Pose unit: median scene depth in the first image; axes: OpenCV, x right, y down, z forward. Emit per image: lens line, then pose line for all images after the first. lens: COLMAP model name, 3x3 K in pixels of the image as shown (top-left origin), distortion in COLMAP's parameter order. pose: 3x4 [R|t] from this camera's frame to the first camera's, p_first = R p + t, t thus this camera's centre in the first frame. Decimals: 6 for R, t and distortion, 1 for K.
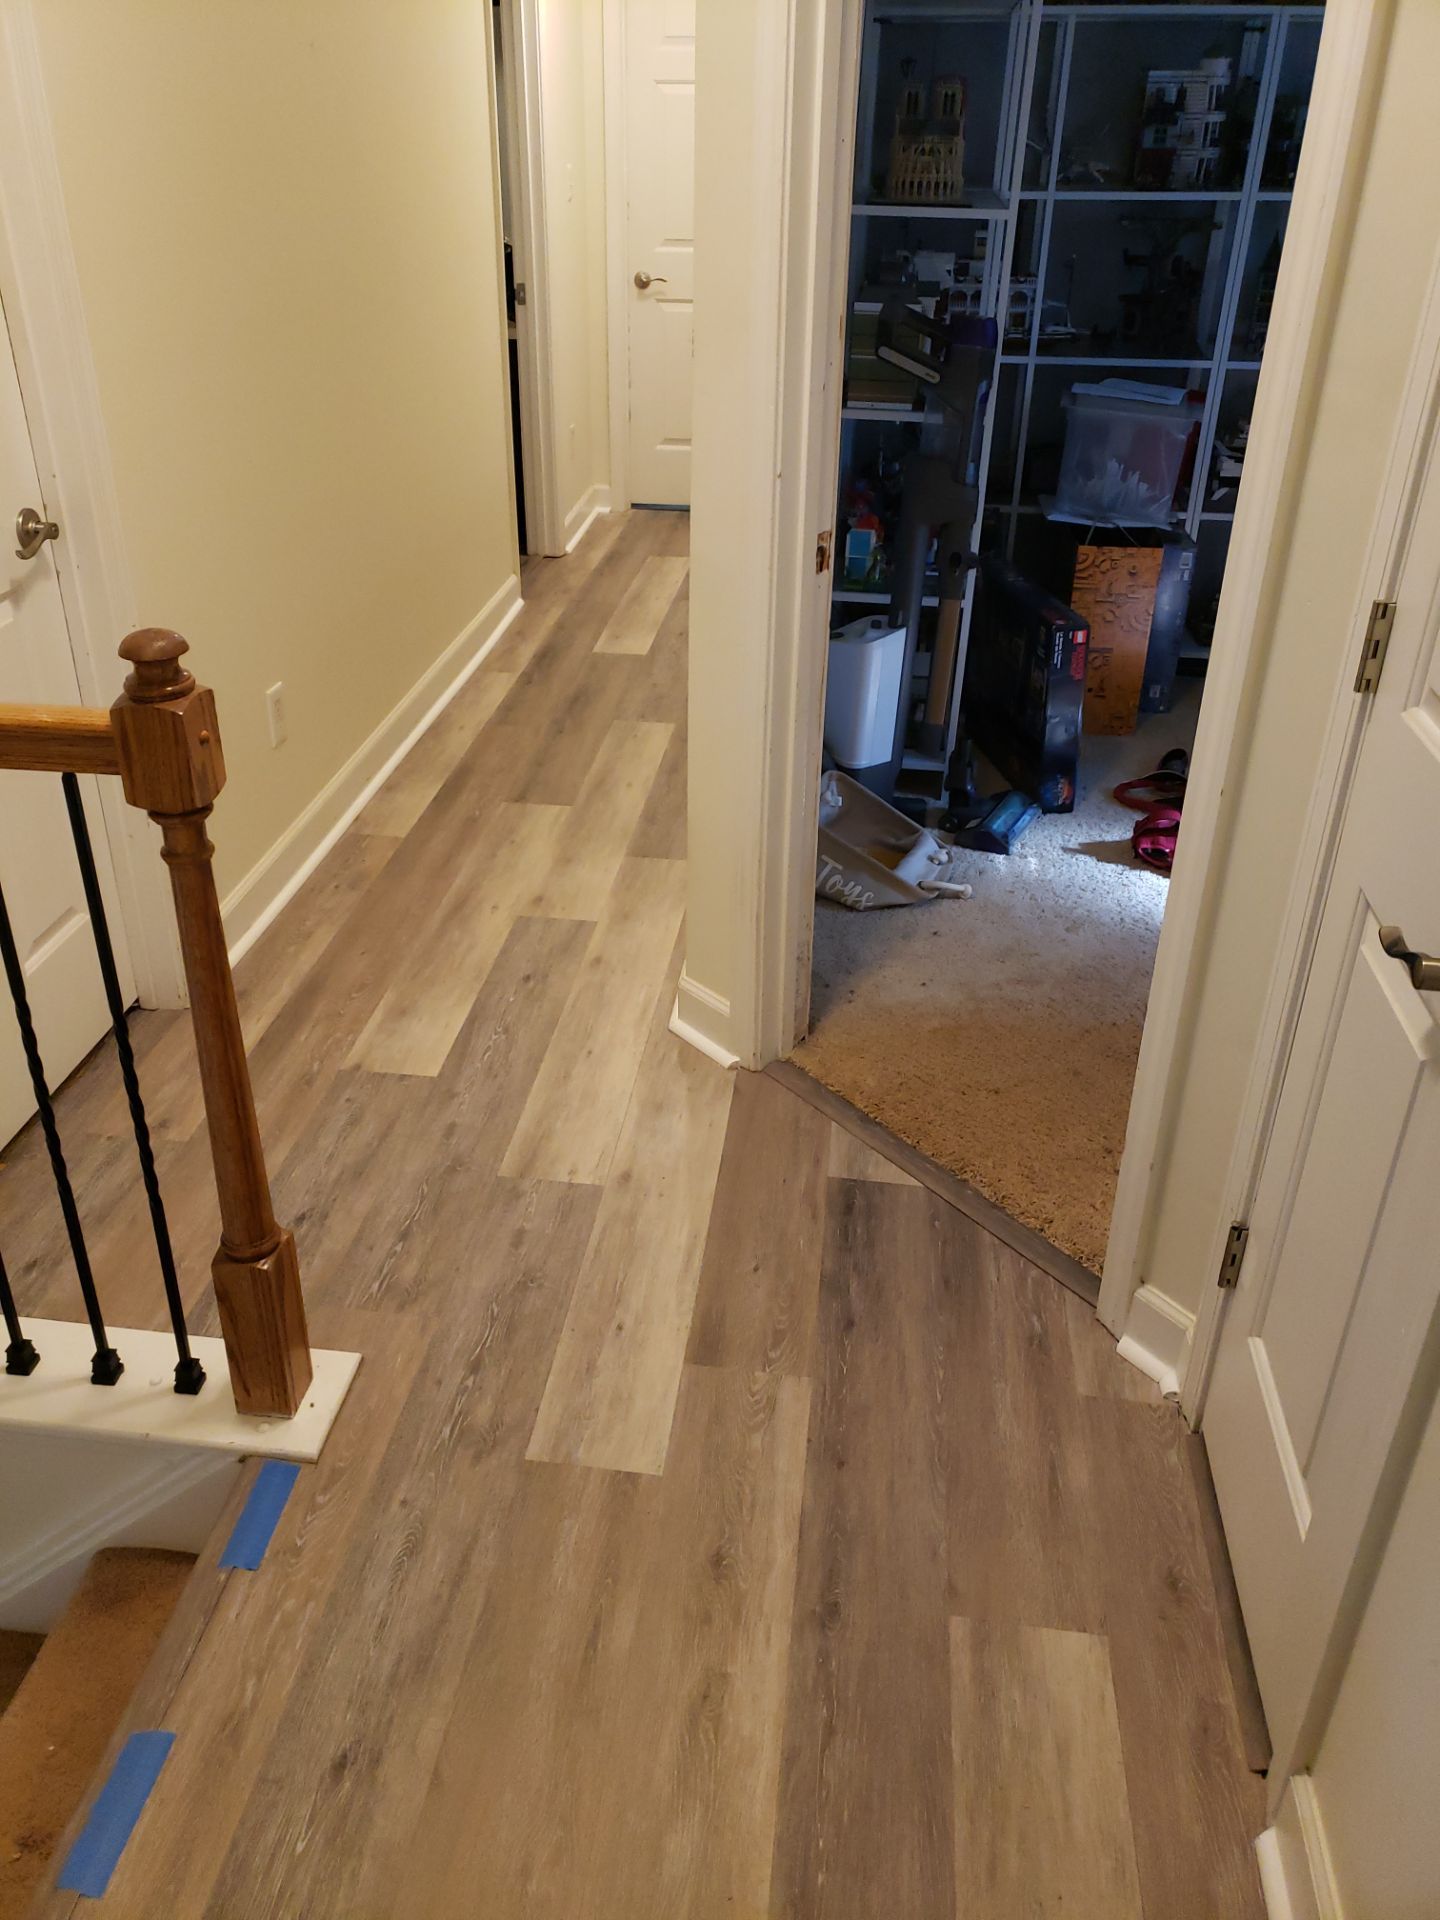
lens RADIAL K [[1487.6, 0, 679.1], [0, 1487.6, 936.5], [0, 0, 1]] dist [0.070672, -0.143001]
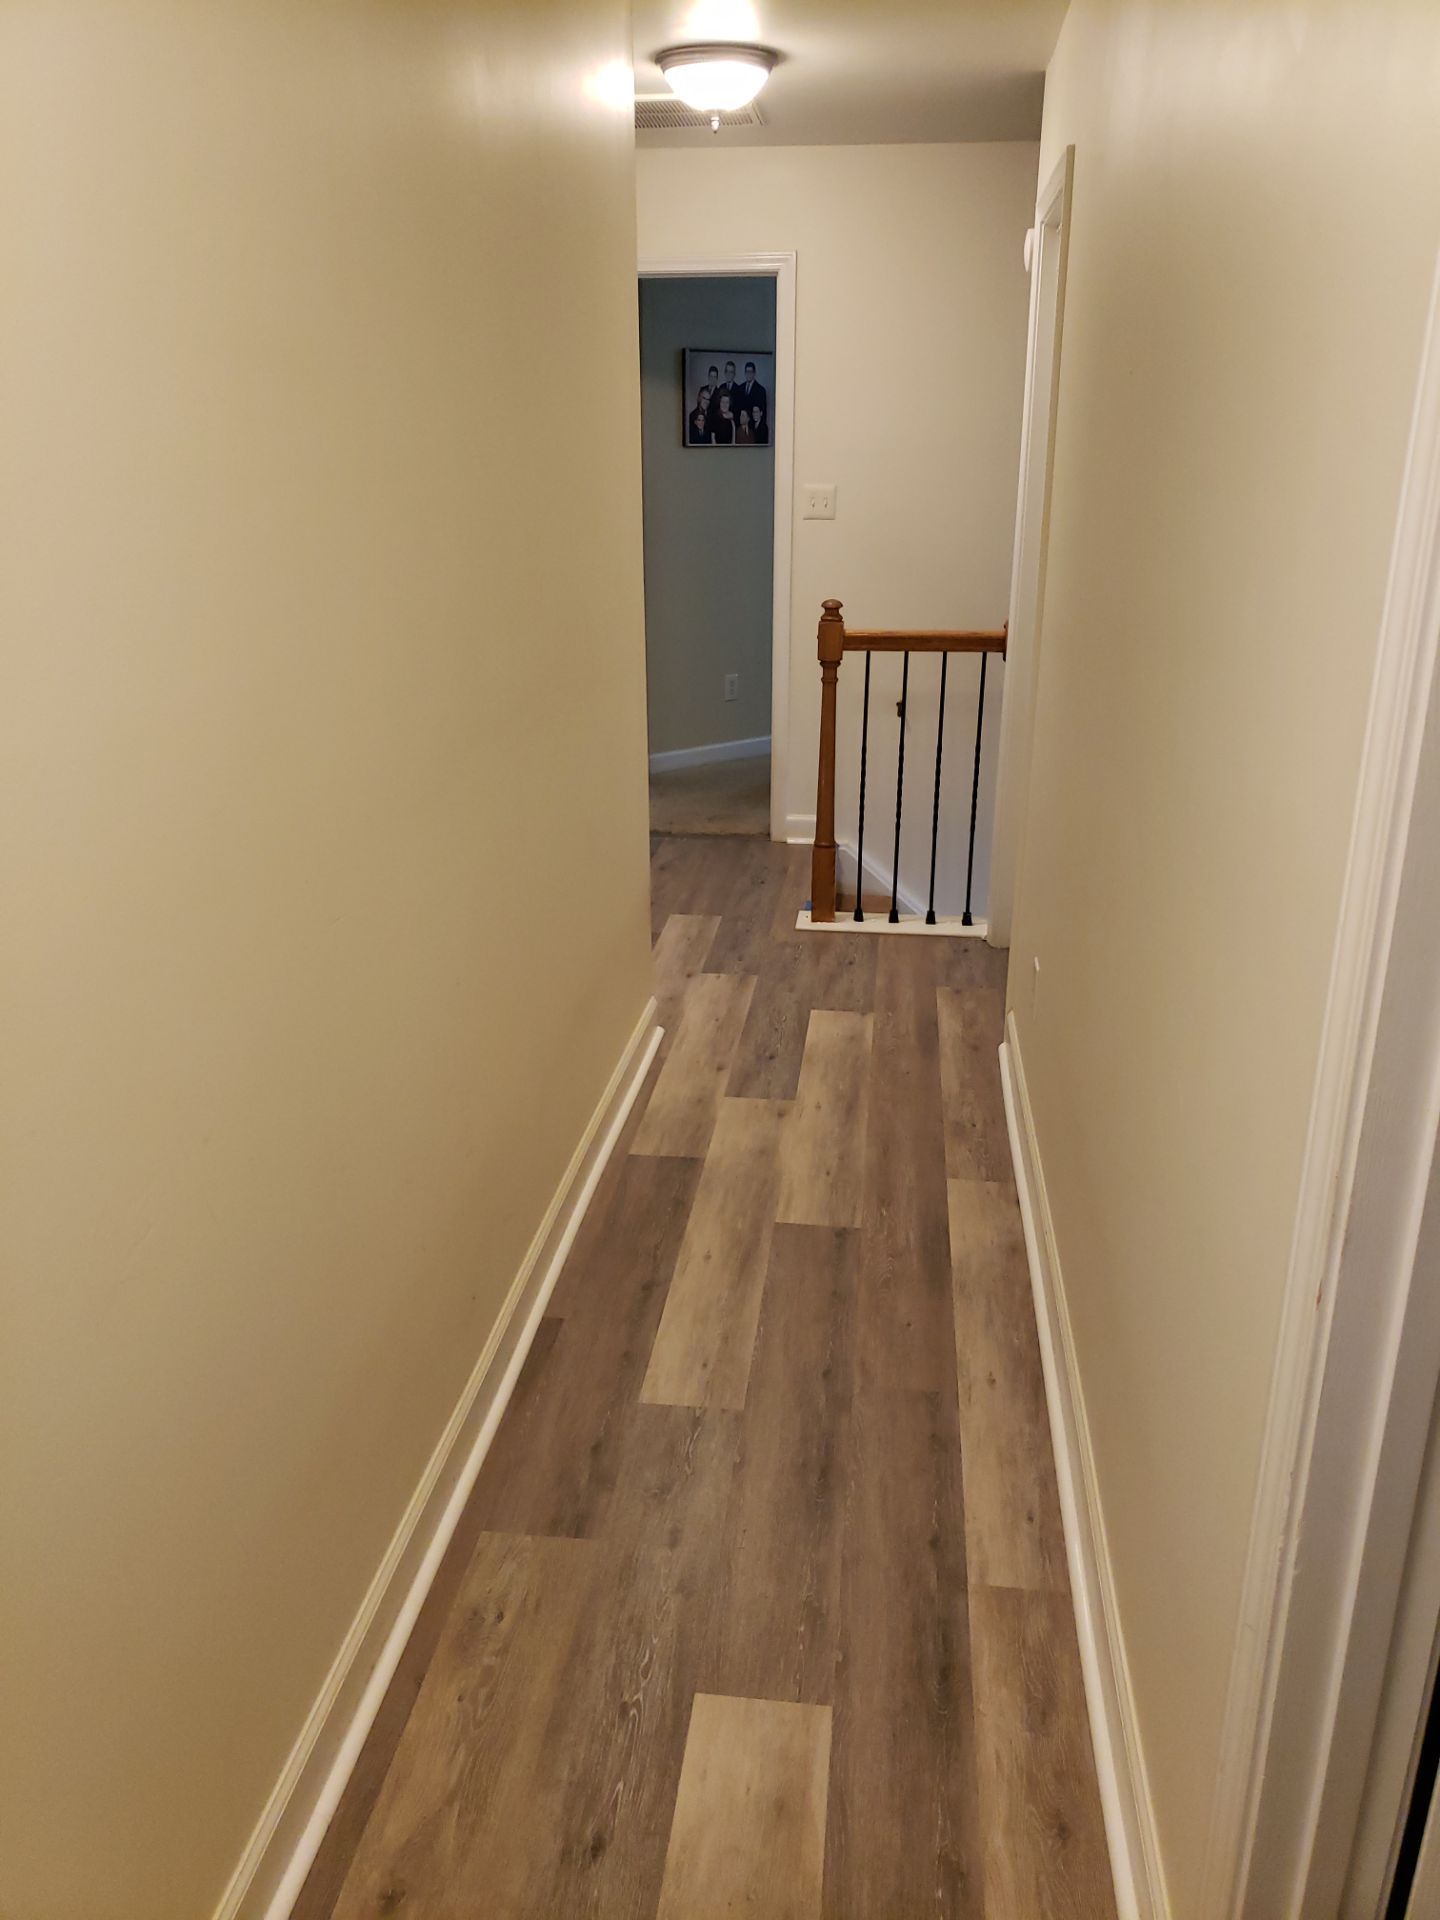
lens RADIAL K [[1482.9, 0, 694.9], [0, 1482.9, 962.8], [0, 0, 1]] dist [0.095953, -0.137923]
pose [[-0.999994, -0.003246, -0.000797, -0.045575], [-0.002761, 0.667774, 0.744359, -1.367855], [-0.001884, 0.744357, -0.667779, 2.470936]]
